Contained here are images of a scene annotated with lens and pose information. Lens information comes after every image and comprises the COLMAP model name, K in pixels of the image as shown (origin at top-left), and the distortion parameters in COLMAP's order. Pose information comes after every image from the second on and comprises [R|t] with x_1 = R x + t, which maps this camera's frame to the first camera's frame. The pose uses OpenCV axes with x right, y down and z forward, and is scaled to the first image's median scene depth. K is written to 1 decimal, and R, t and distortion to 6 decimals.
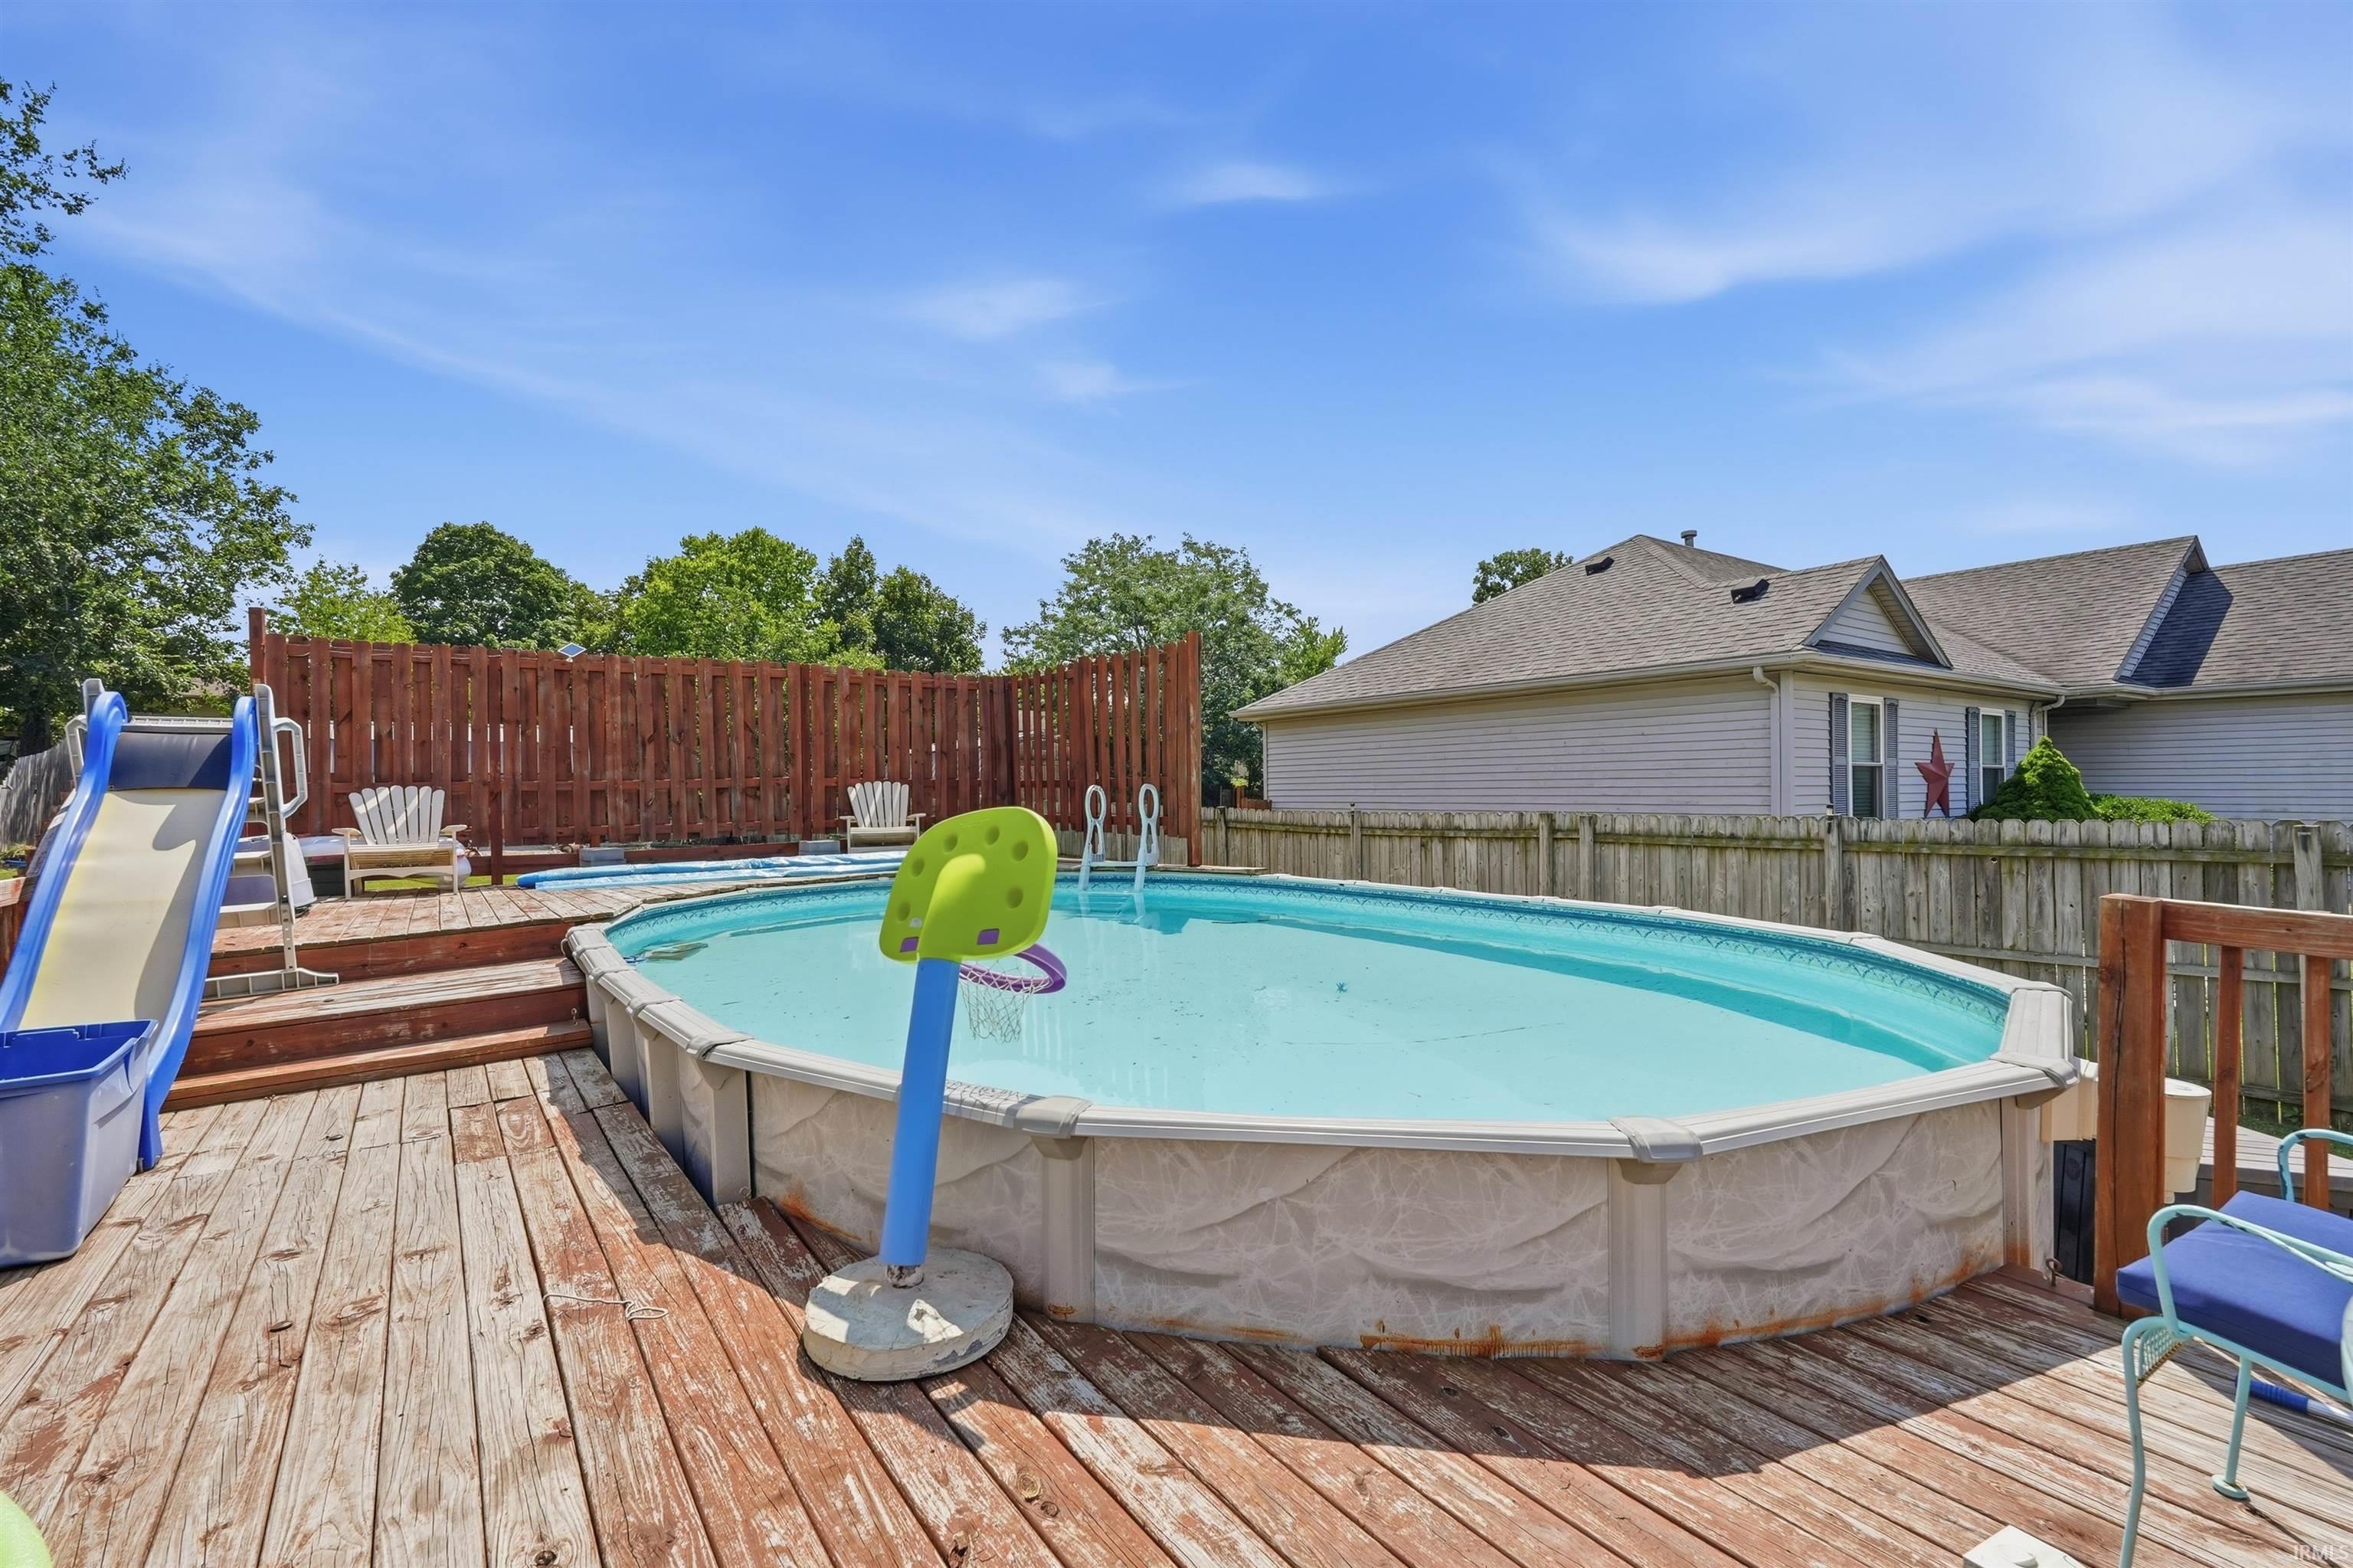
lens RADIAL K [[1054.9, 0, 1179.3], [0, 1054.9, 778.4], [0, 0, 1]] dist [-0.005411, 0.000548]
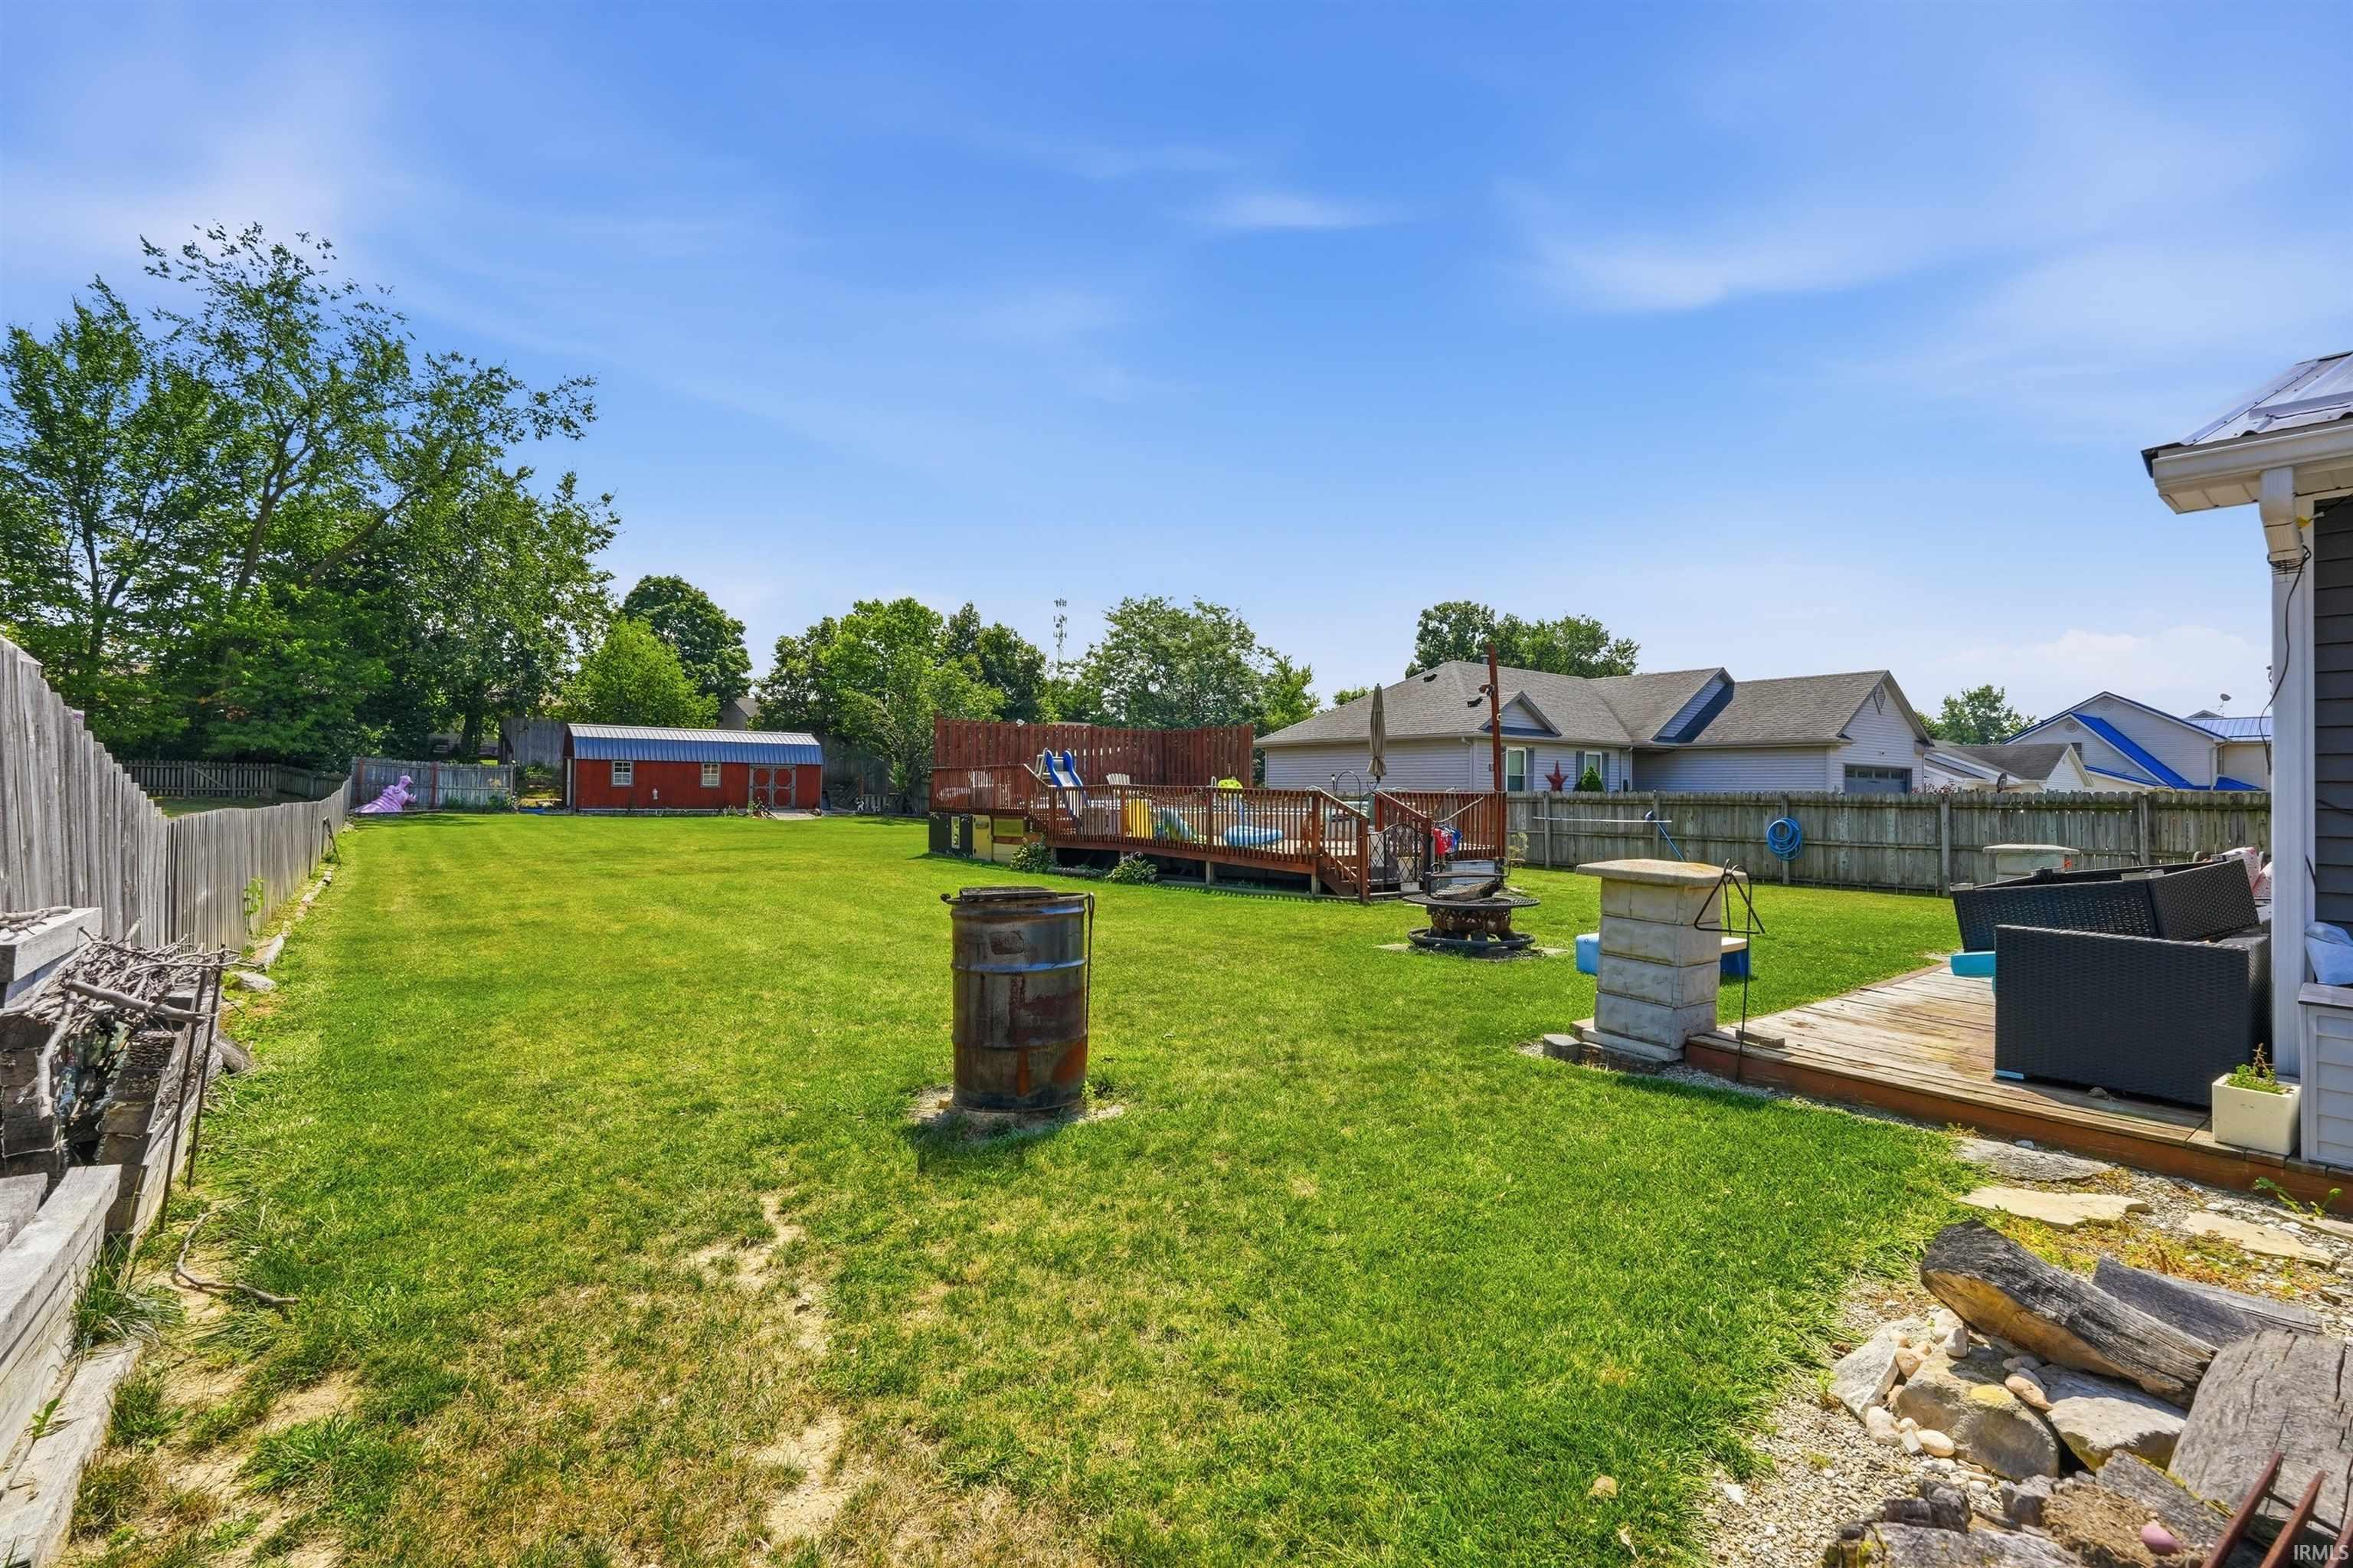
lens RADIAL K [[1001.2, 0, 1153.4], [0, 1001.2, 795.6], [0, 0, 1]] dist [-0.001674, 0.000091]
pose [[0.999781, 0.020901, -0.000611, -0.074833], [-0.020885, 0.999598, 0.019182, 0.002797], [0.001012, -0.019165, 0.999816, -0.515924]]
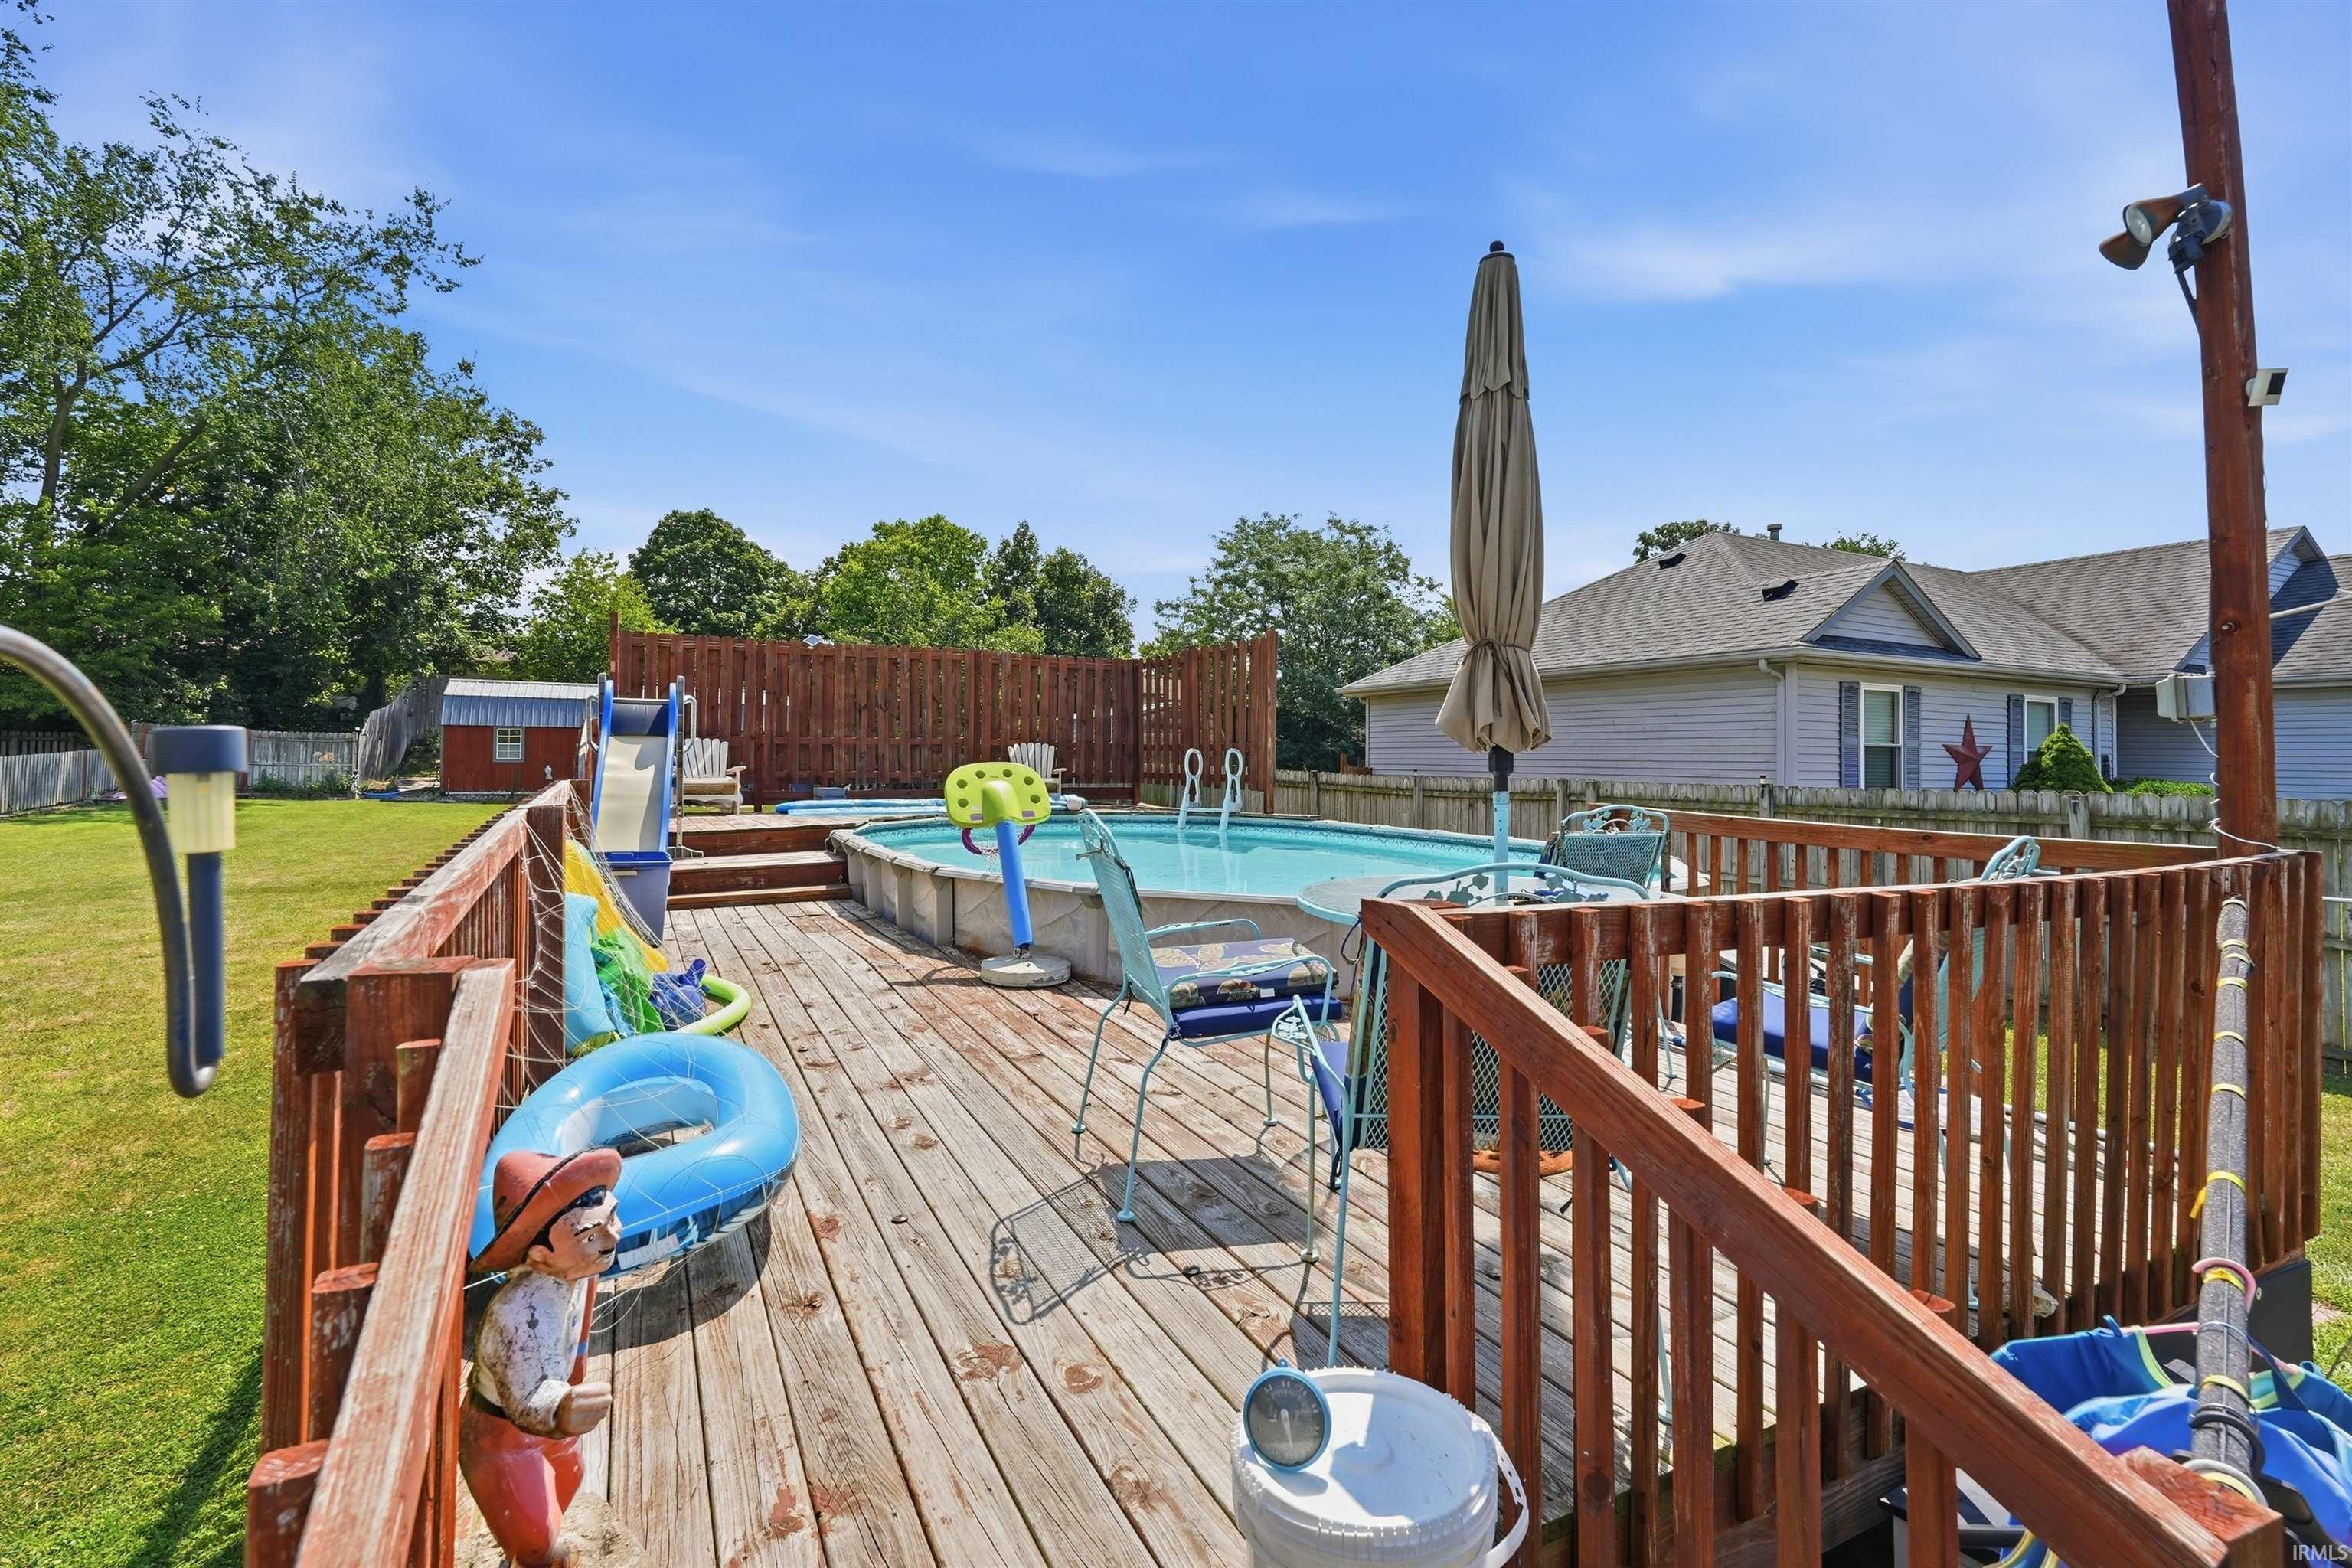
lens RADIAL K [[1068.2, 0, 1174.3], [0, 1068.2, 712.2], [0, 0, 1]] dist [-0.010148, 0.000032]
pose [[0.988280, 0.015969, -0.151816, 0.029428], [-0.020946, 0.999292, -0.031242, 0.001052], [0.151209, 0.034056, 0.987915, -0.090628]]
